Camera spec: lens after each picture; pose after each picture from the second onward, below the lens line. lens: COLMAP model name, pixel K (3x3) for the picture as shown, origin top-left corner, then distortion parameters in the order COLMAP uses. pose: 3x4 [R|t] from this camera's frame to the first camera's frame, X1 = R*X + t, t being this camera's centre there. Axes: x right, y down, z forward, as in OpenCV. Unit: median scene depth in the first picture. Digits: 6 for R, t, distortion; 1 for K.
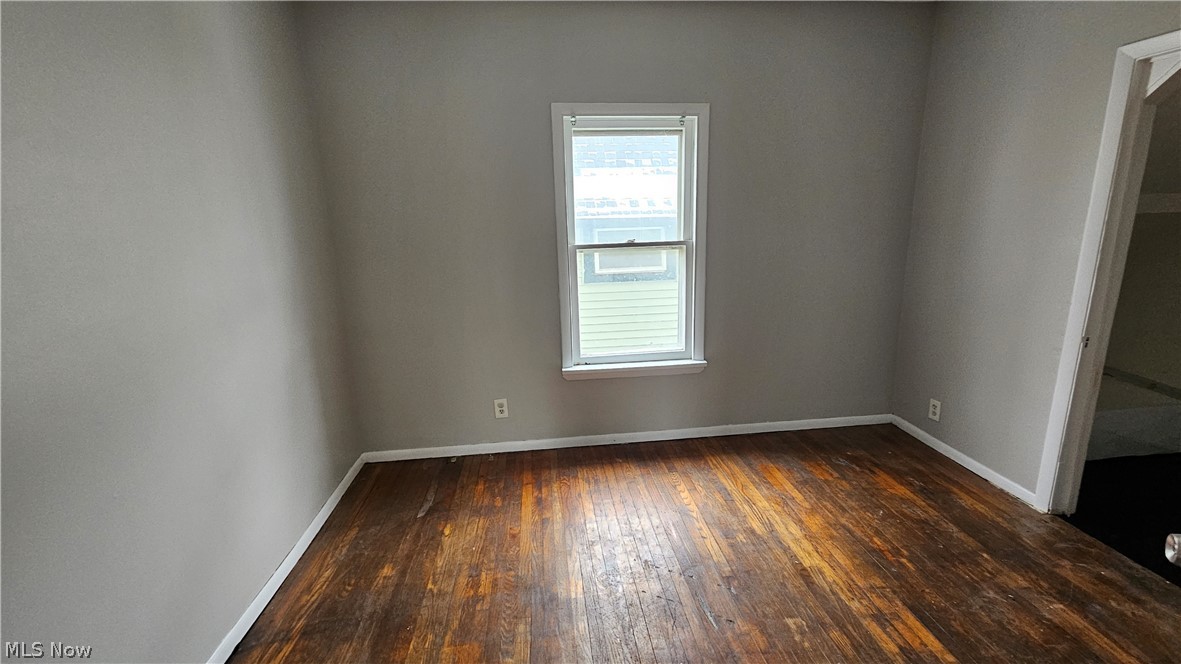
lens RADIAL K [[487.2, 0, 580.9], [0, 487.2, 330.1], [0, 0, 1]] dist [0.000419, 0.001297]
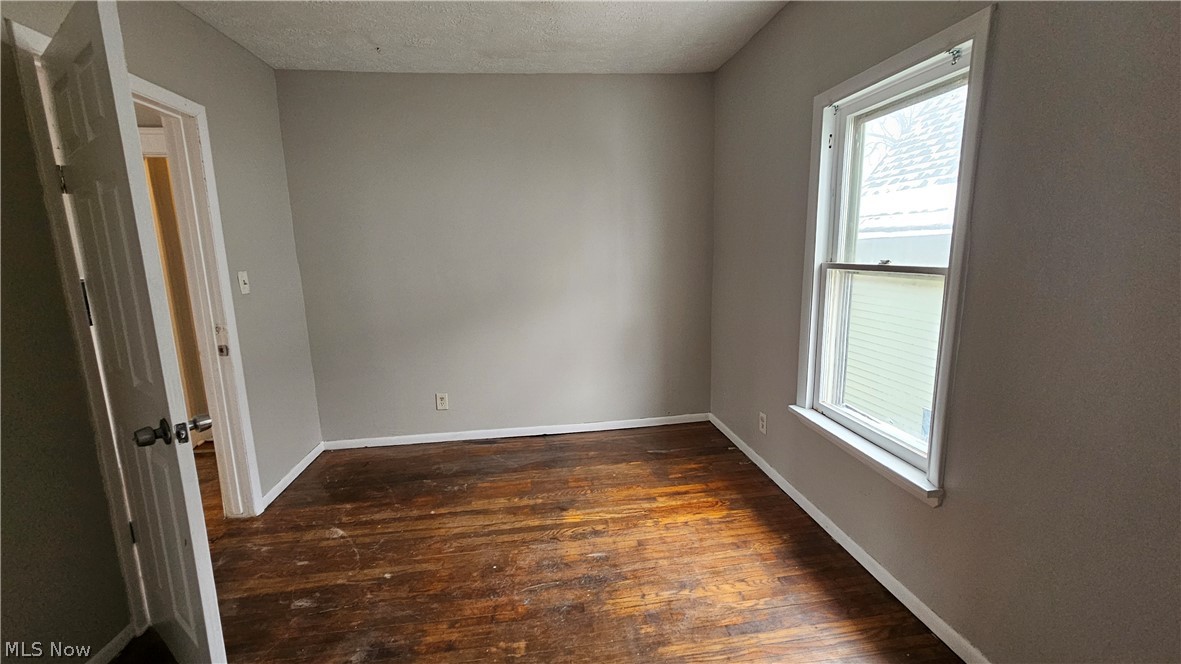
lens RADIAL K [[487.2, 0, 594.8], [0, 487.2, 330.7], [0, 0, 1]] dist [0.000419, 0.001297]
pose [[0.025203, 0.194562, -0.980566, 0.873755], [-0.194878, 0.963016, 0.186071, -0.156889], [0.980504, 0.186402, 0.062187, 0.658527]]
